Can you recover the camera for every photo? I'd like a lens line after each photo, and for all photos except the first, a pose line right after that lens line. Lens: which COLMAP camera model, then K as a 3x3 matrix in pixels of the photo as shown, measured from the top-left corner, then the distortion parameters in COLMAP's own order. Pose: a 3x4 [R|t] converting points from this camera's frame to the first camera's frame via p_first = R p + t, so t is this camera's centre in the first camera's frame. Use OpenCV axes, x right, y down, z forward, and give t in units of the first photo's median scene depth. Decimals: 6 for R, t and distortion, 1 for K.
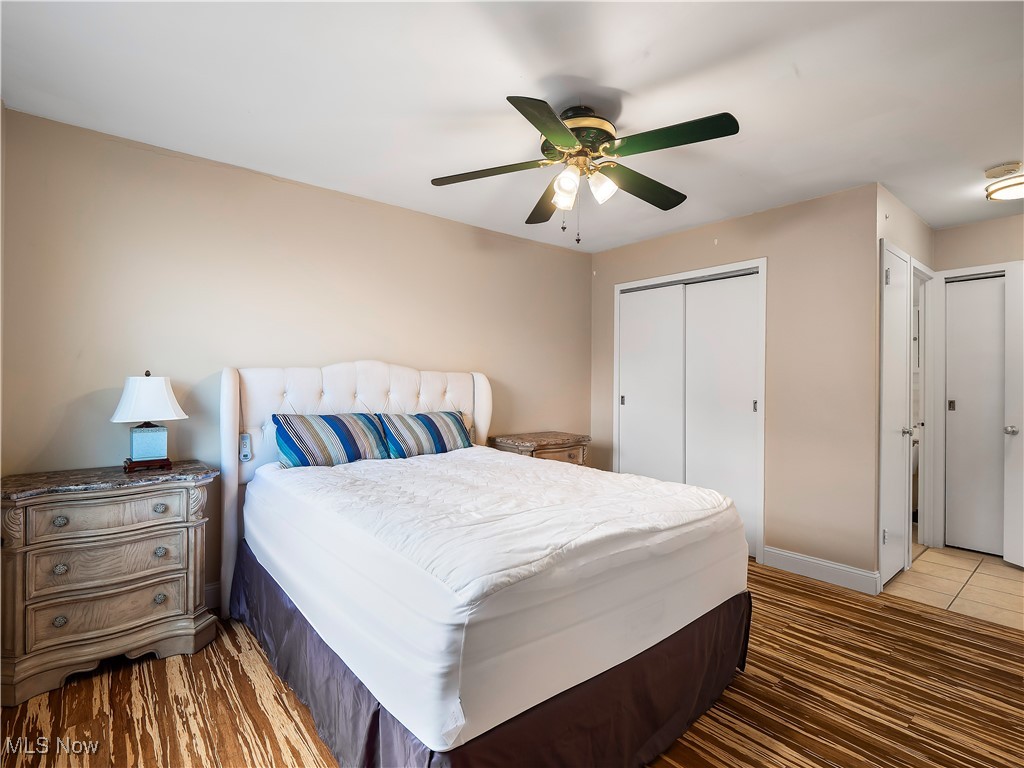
lens RADIAL K [[501.3, 0, 514.8], [0, 501.3, 381.6], [0, 0, 1]] dist [0.007048, -0.005399]
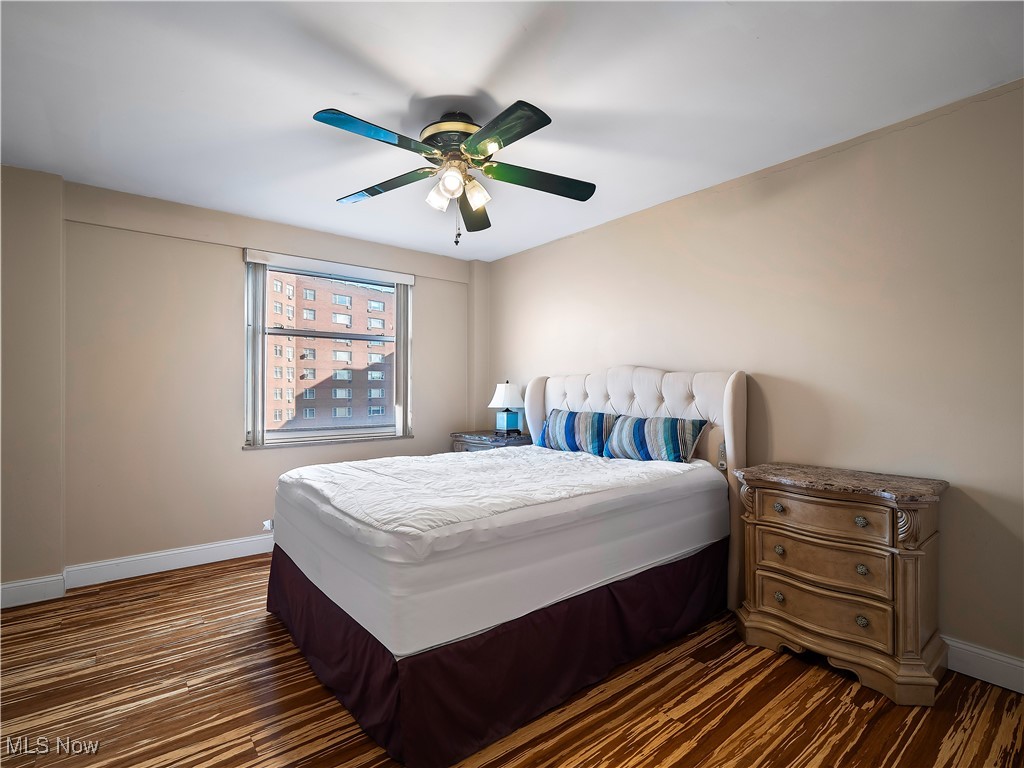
lens RADIAL K [[501.3, 0, 509.9], [0, 501.3, 384.7], [0, 0, 1]] dist [0.007048, -0.005399]
pose [[-0.026032, -0.016171, -0.999530, 1.069595], [-0.002442, 0.999867, -0.016113, 0.022948], [0.999658, 0.002021, -0.026068, 1.055817]]
